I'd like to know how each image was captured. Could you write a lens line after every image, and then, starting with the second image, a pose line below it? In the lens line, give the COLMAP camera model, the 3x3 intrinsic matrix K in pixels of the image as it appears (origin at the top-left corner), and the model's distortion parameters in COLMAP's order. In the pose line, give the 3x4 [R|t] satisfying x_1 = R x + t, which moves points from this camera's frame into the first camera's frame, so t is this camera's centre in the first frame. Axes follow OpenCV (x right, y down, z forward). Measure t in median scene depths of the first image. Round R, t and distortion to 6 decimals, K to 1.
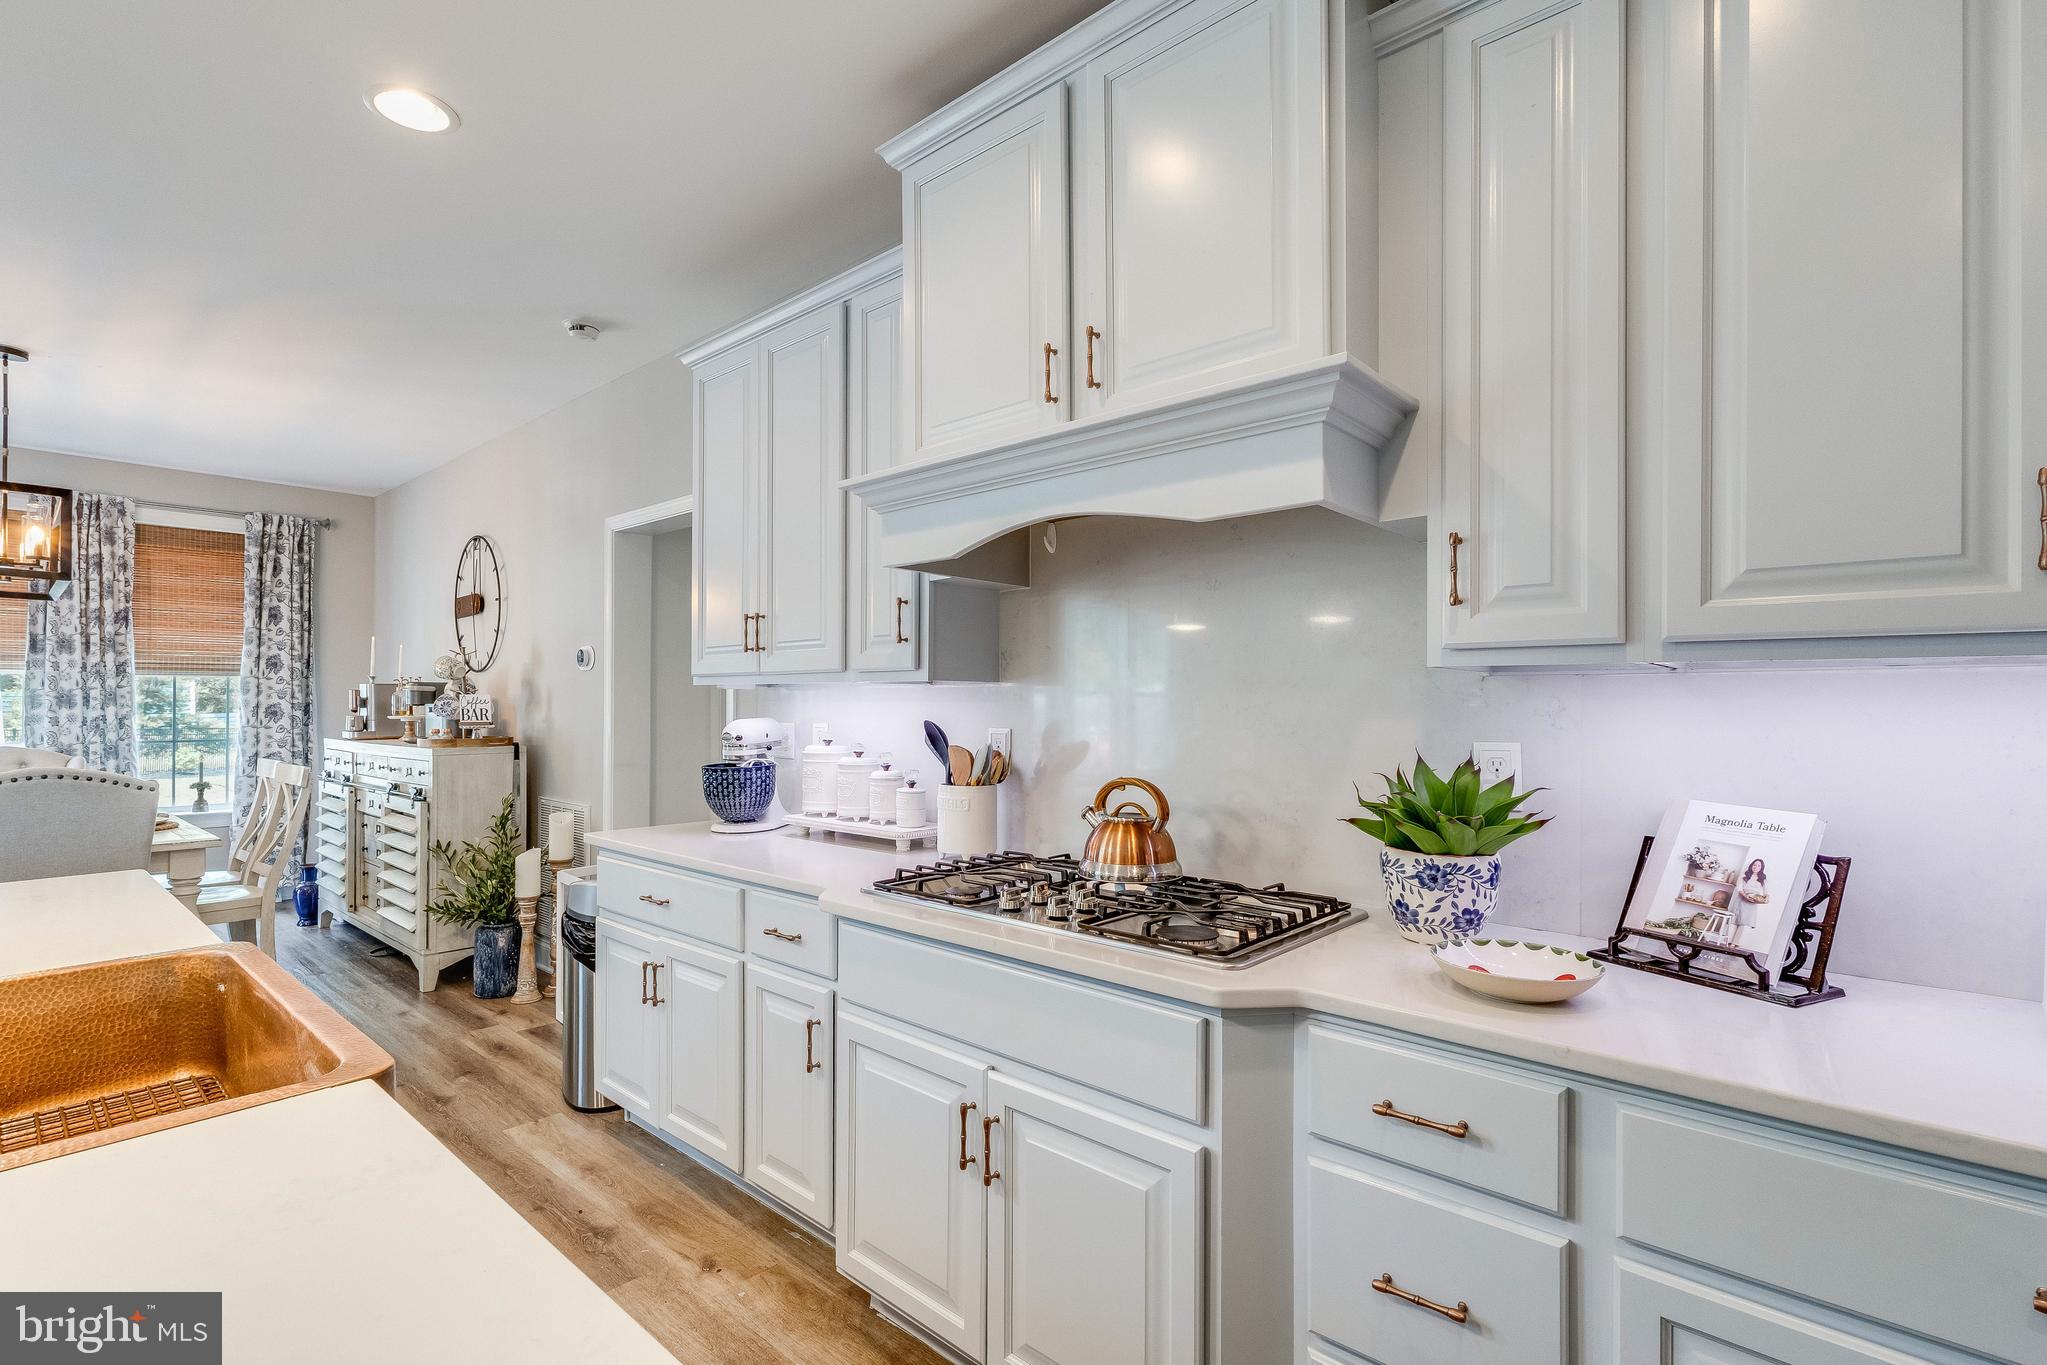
lens RADIAL K [[954.3, 0, 1027.2], [0, 954.3, 695.1], [0, 0, 1]] dist [-0.000104, 0.000723]
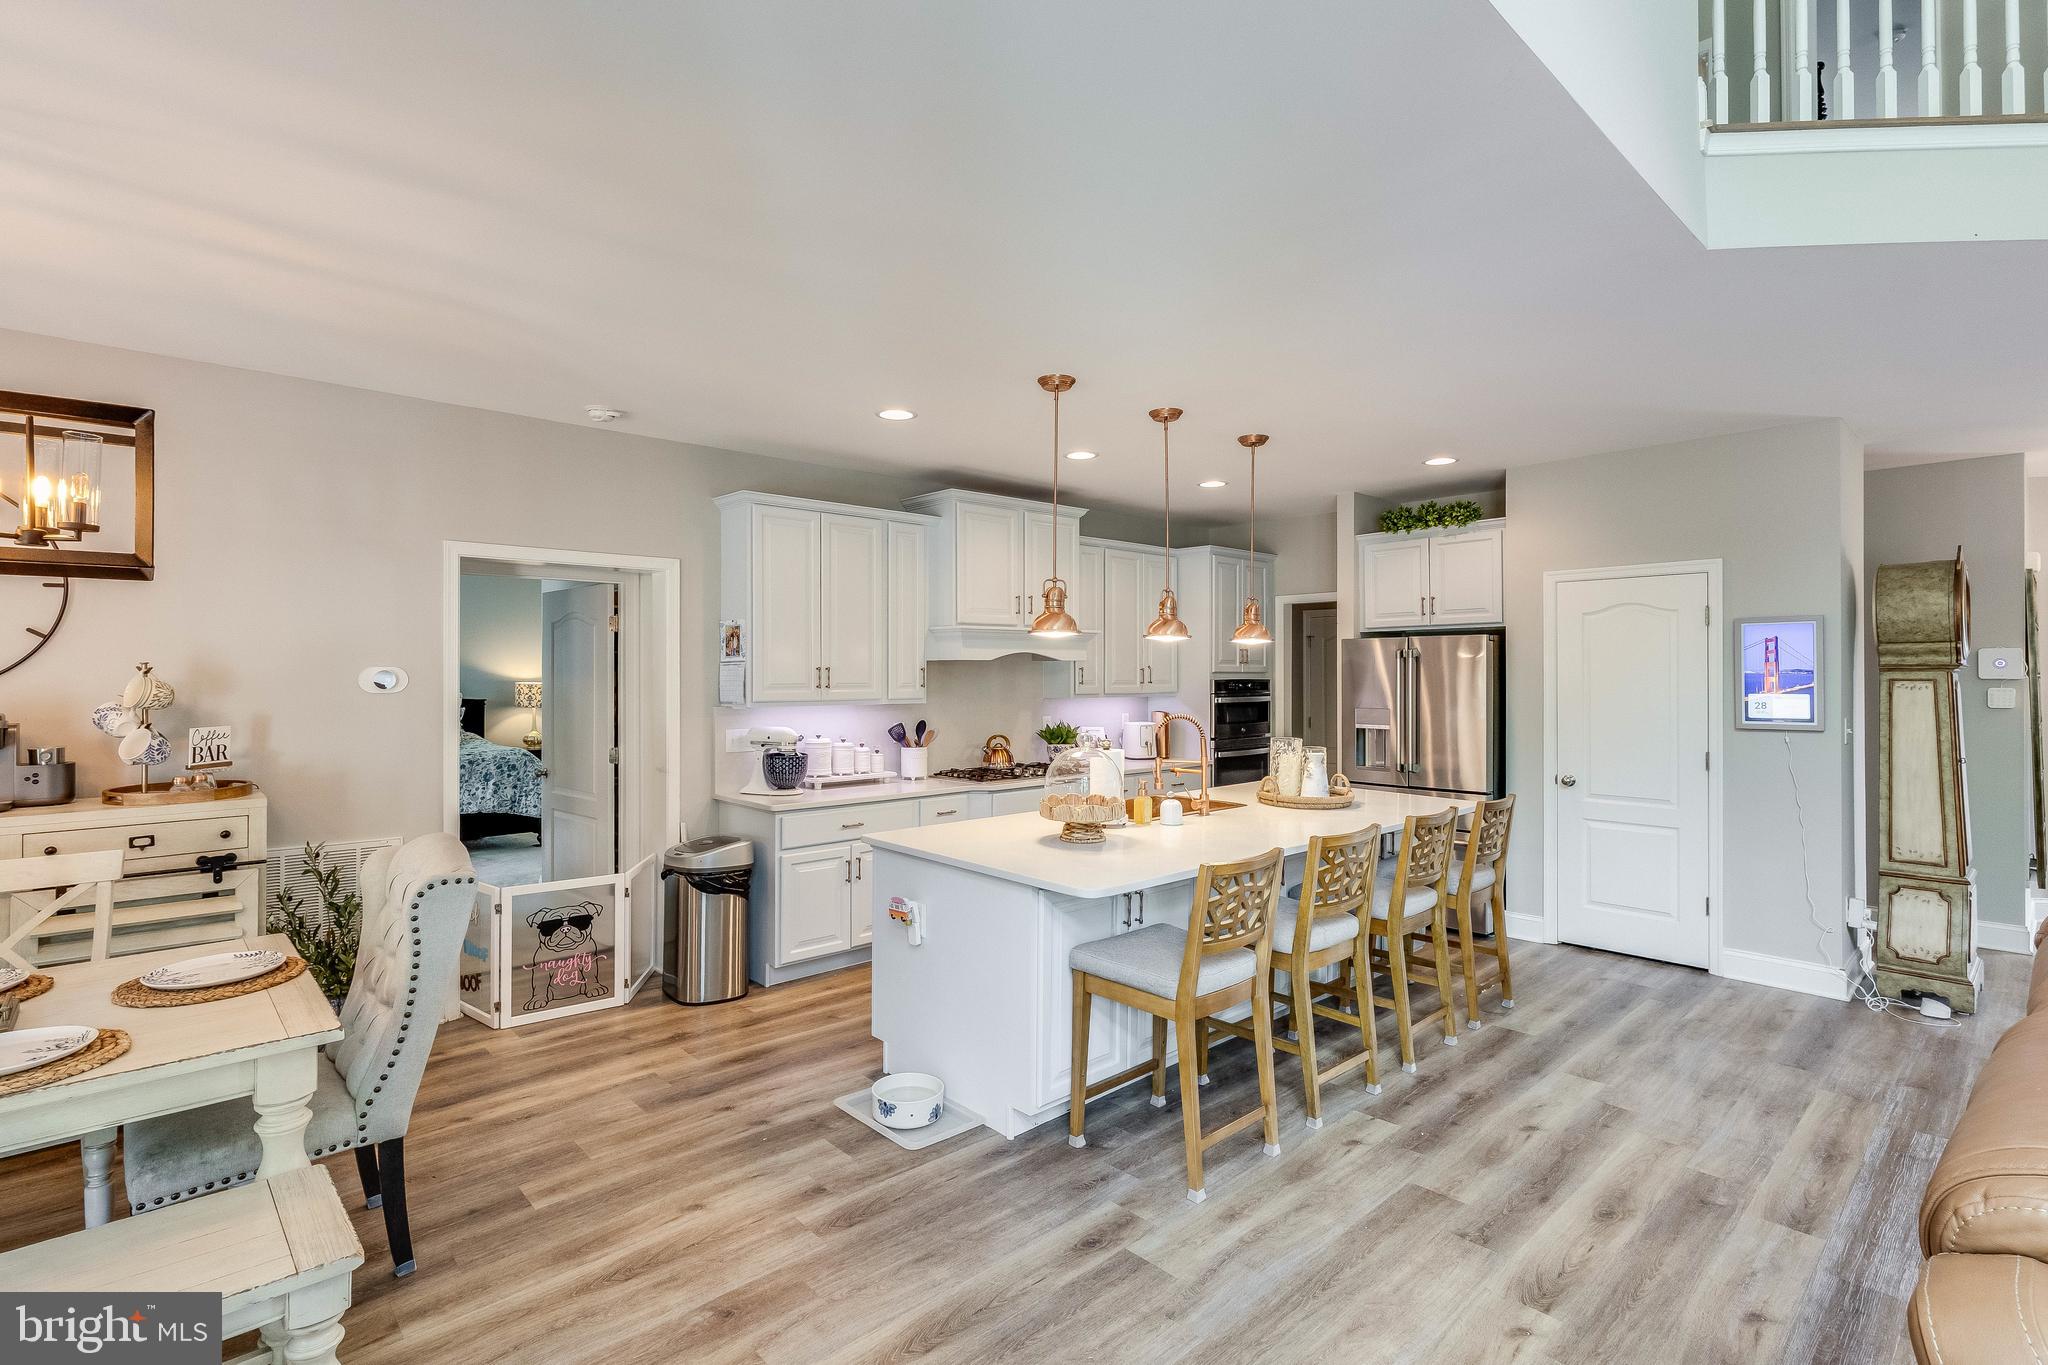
lens RADIAL K [[965.5, 0, 1017.7], [0, 965.5, 672.8], [0, 0, 1]] dist [0.001506, 0.000769]
pose [[0.097883, -0.003107, 0.995193, -1.308511], [-0.009188, 0.999950, 0.004025, -0.054047], [-0.995155, -0.009538, 0.097850, 0.292207]]
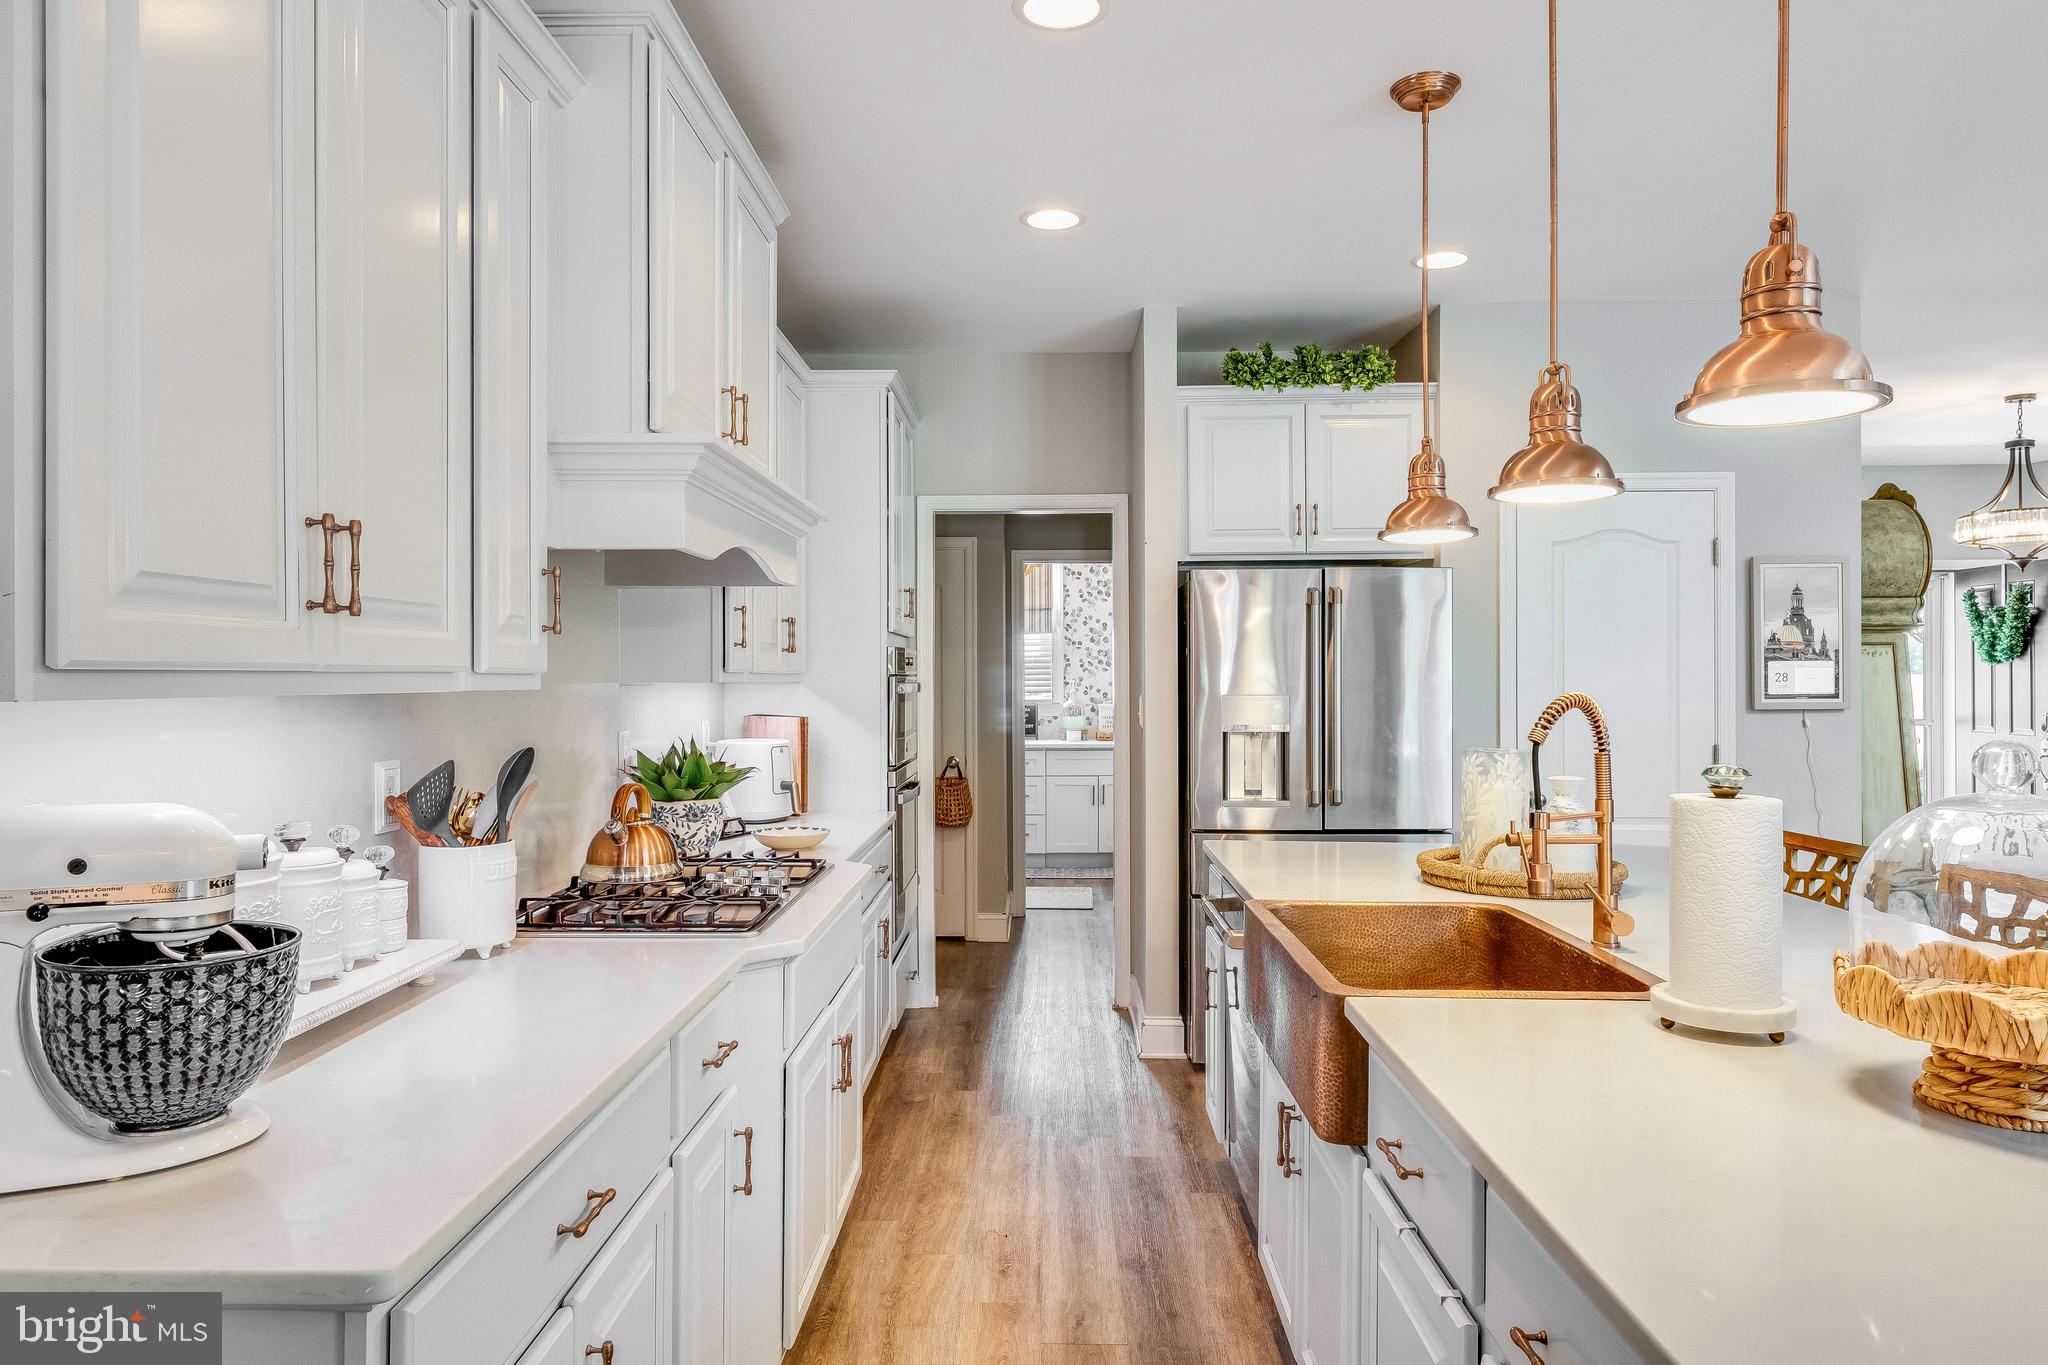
lens RADIAL K [[1272.8, 0, 1020.8], [0, 1272.8, 678.8], [0, 0, 1]] dist [0.030763, -0.035462]
pose [[-0.653487, -0.007588, 0.756899, -0.551063], [-0.010868, 0.999941, 0.000641, -0.013878], [-0.756859, -0.007807, -0.653531, 0.719098]]
